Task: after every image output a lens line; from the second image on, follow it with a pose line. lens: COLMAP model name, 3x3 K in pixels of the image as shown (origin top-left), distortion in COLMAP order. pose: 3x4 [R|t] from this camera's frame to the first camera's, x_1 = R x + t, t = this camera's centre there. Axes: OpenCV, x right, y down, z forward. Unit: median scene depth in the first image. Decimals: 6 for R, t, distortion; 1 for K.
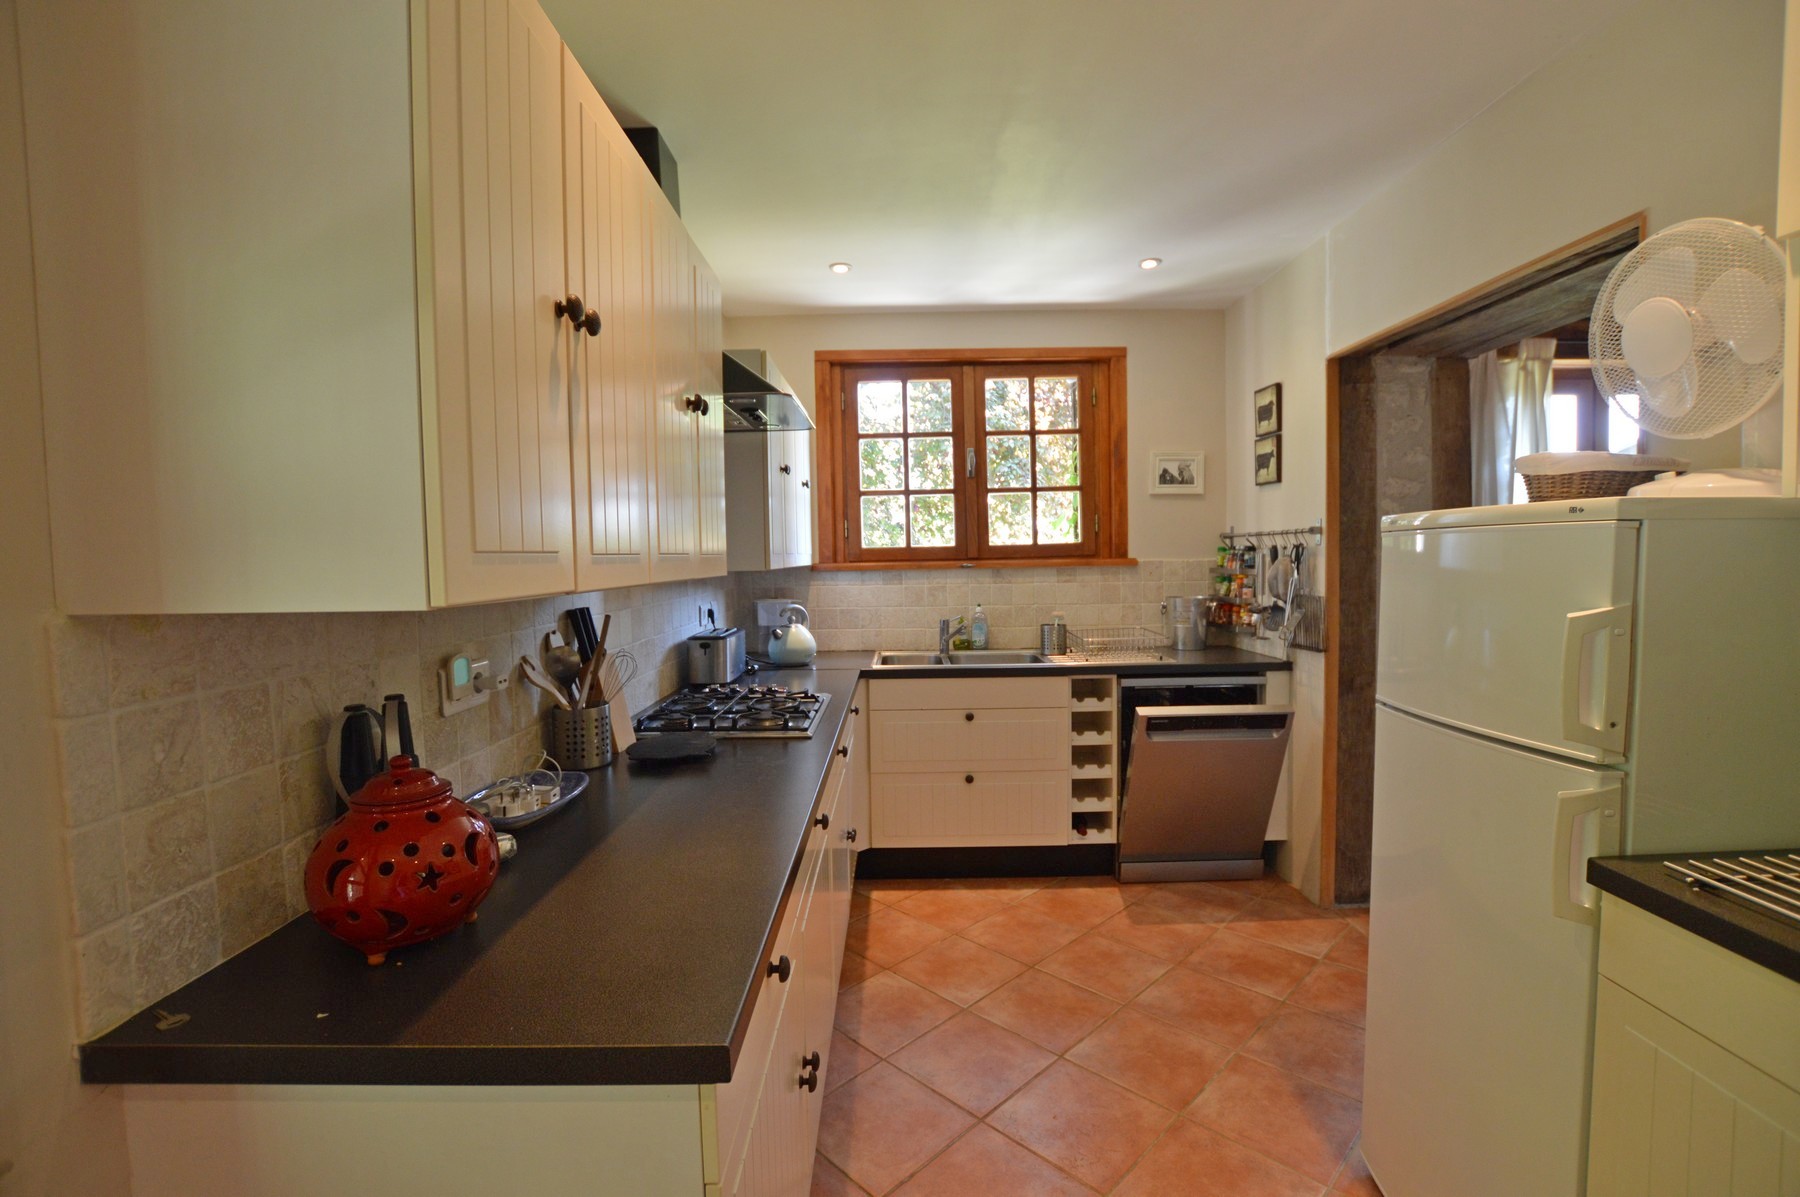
lens RADIAL K [[804.3, 0, 904.0], [0, 804.3, 600.3], [0, 0, 1]] dist [-0.033636, 0.010231]
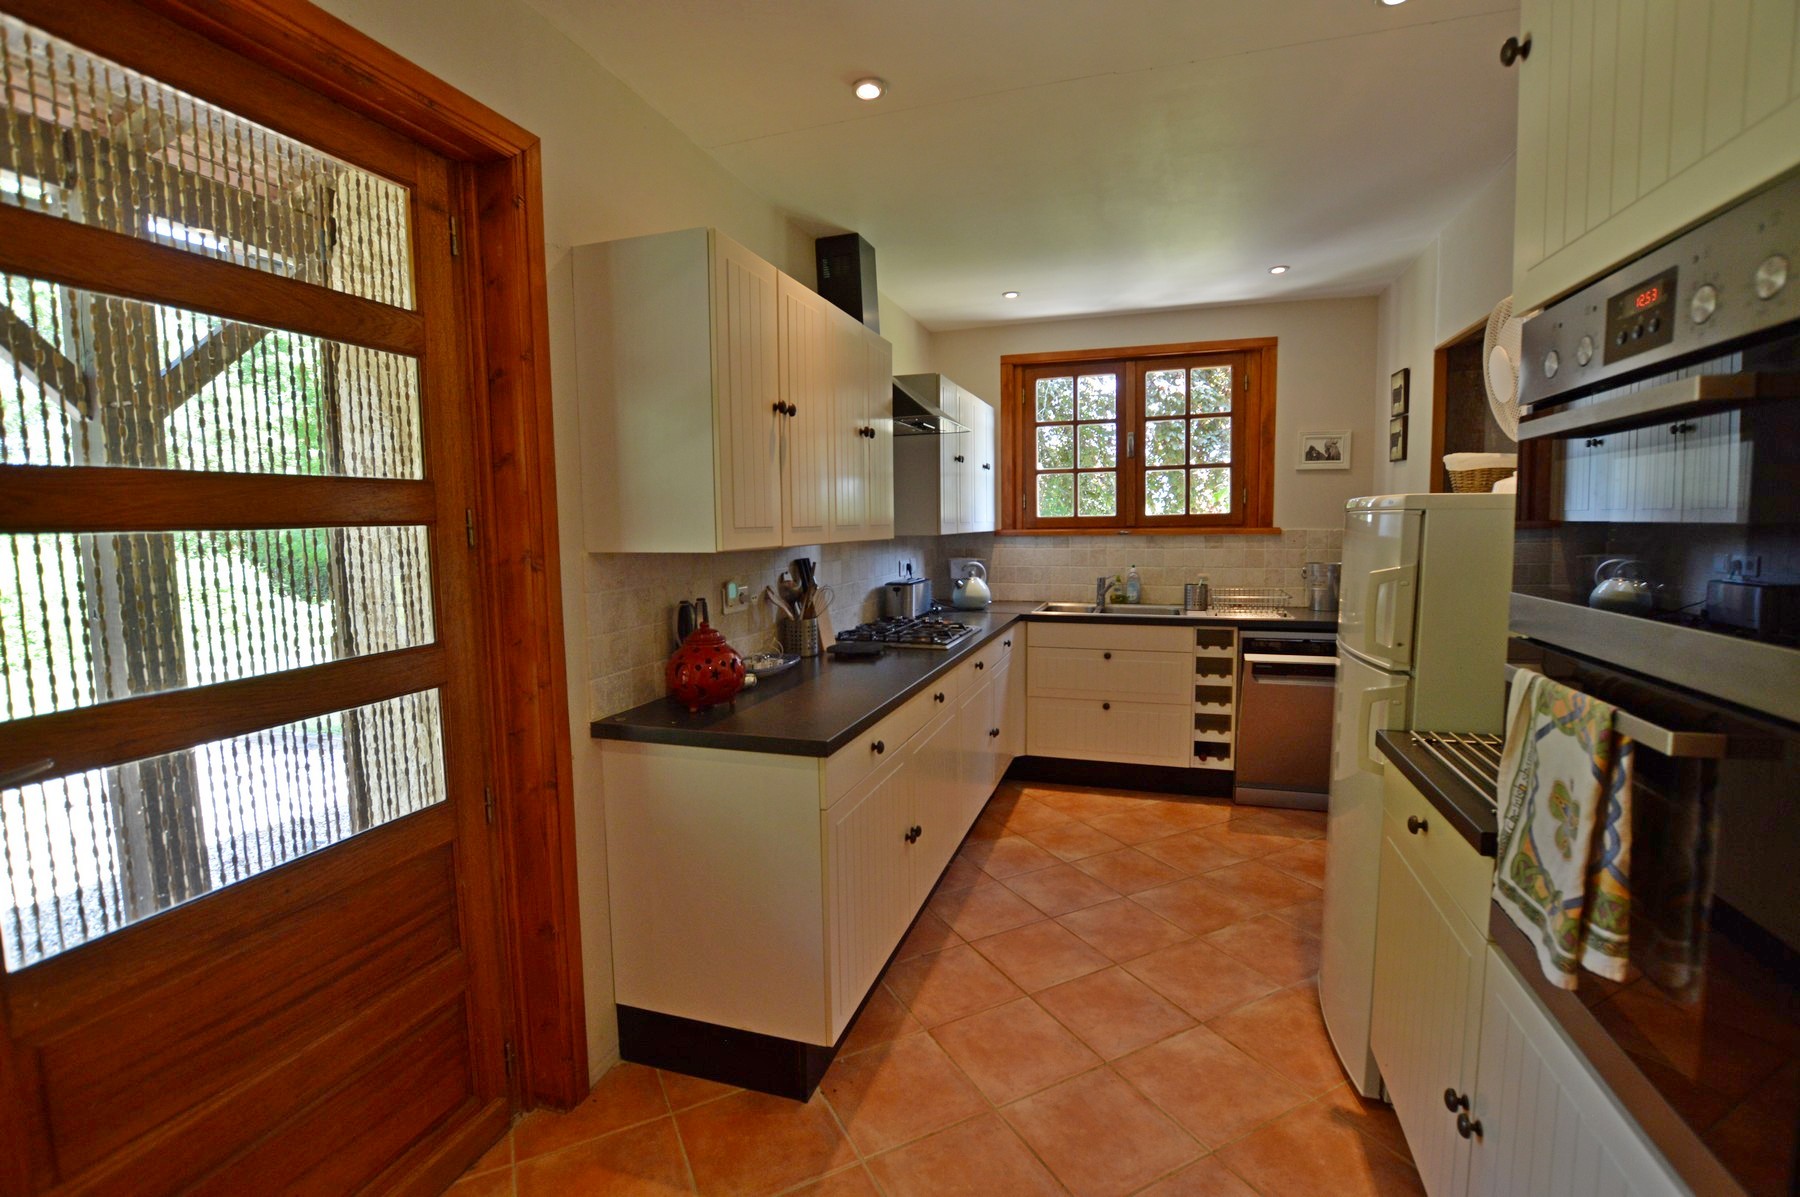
lens RADIAL K [[807.3, 0, 904.9], [0, 807.3, 599.6], [0, 0, 1]] dist [-0.027948, 0.000888]
pose [[0.951147, 0.034272, -0.306830, 0.161718], [-0.020629, 0.998653, 0.047600, 0.006396], [0.308049, -0.038946, 0.950573, -0.265877]]
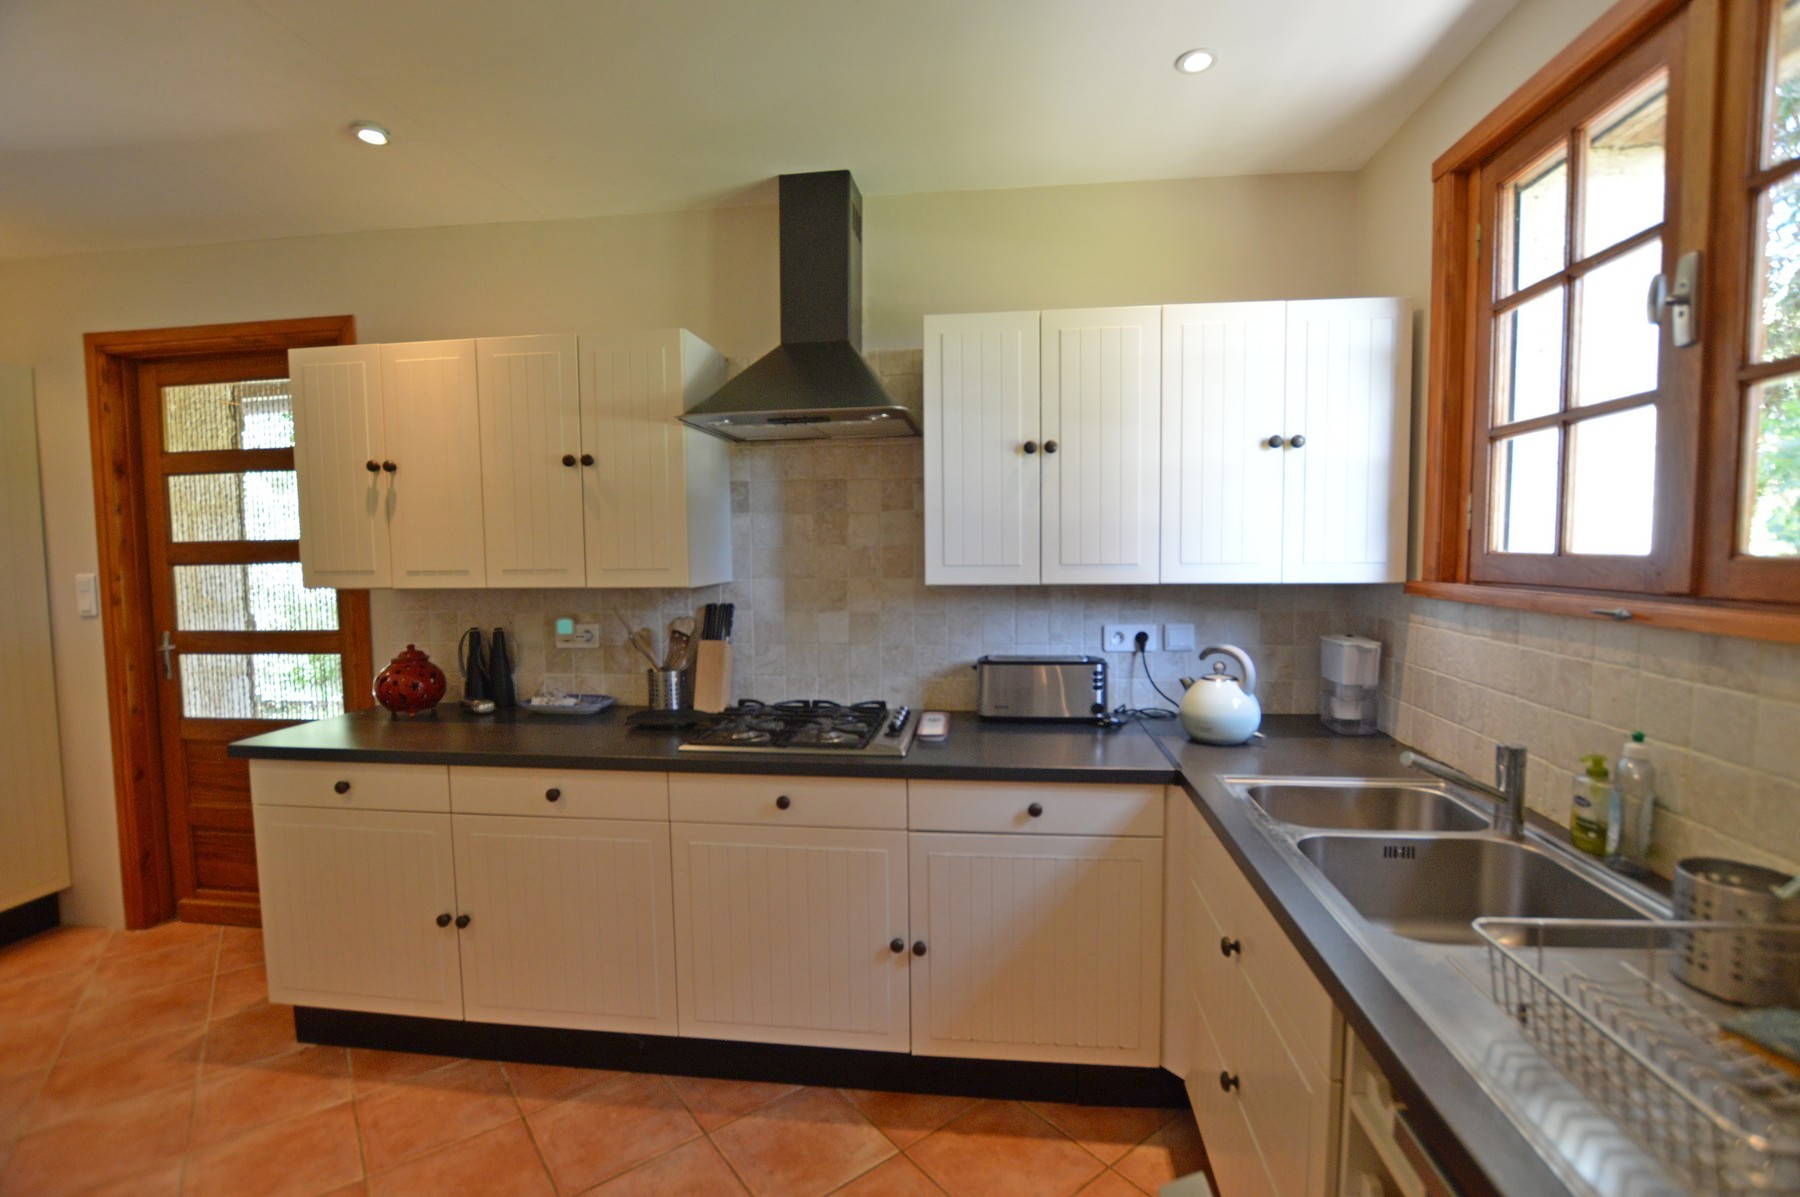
lens RADIAL K [[807.3, 0, 904.9], [0, 807.3, 599.6], [0, 0, 1]] dist [-0.027948, 0.000888]
pose [[-0.128539, 0.083706, -0.988165, 0.521729], [-0.043148, 0.995016, 0.089899, -0.077243], [0.990765, 0.054193, -0.124287, 0.865017]]
